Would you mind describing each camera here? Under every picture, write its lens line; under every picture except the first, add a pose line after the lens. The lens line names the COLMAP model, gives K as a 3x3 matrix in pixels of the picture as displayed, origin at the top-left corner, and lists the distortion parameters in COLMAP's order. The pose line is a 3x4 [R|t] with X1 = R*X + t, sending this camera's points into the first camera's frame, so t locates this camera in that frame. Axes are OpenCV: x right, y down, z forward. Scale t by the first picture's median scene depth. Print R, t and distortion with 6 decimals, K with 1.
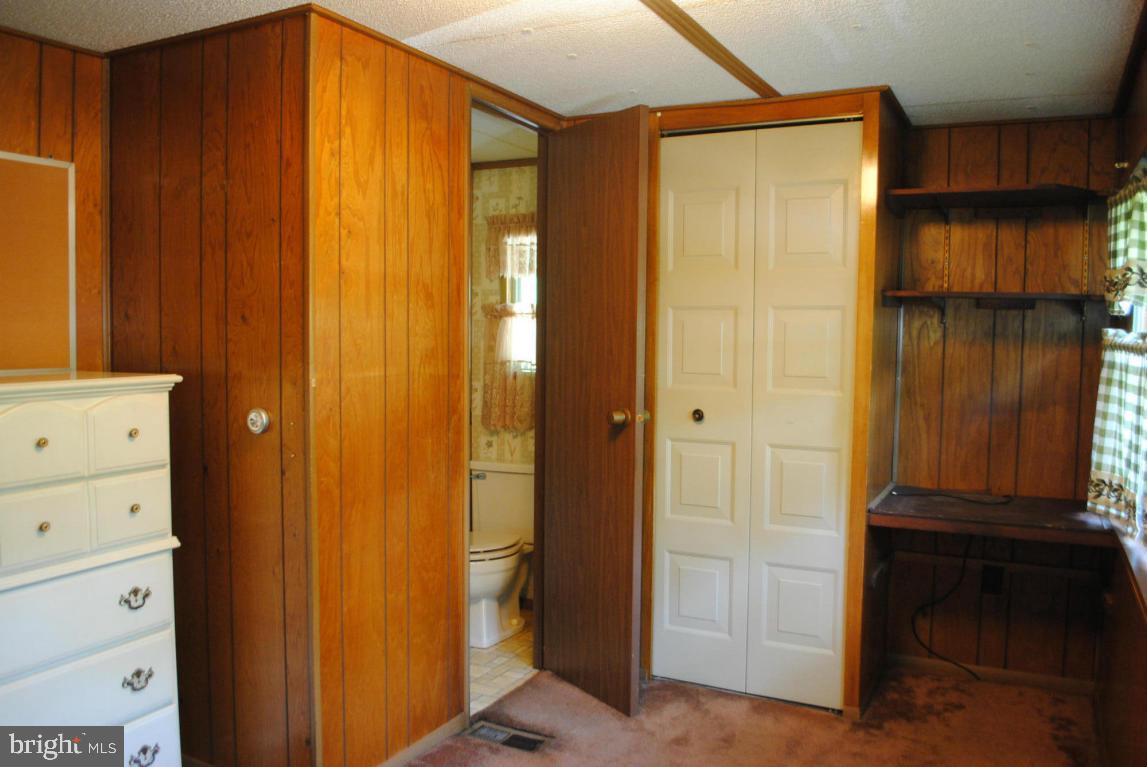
lens RADIAL K [[915.8, 0, 572.3], [0, 915.8, 385.2], [0, 0, 1]] dist [-0.089443, 0.022011]
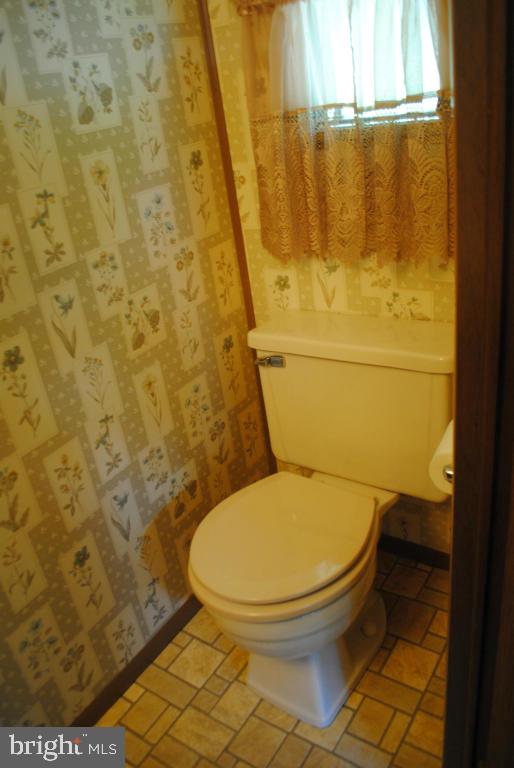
lens RADIAL K [[613.2, 0, 256.3], [0, 613.2, 383.6], [0, 0, 1]] dist [-0.089443, 0.022011]
pose [[0.983854, -0.086987, -0.156410, -0.056023], [0.141837, 0.911949, 0.385009, -0.020595], [0.109147, -0.400977, 0.909563, 0.660347]]
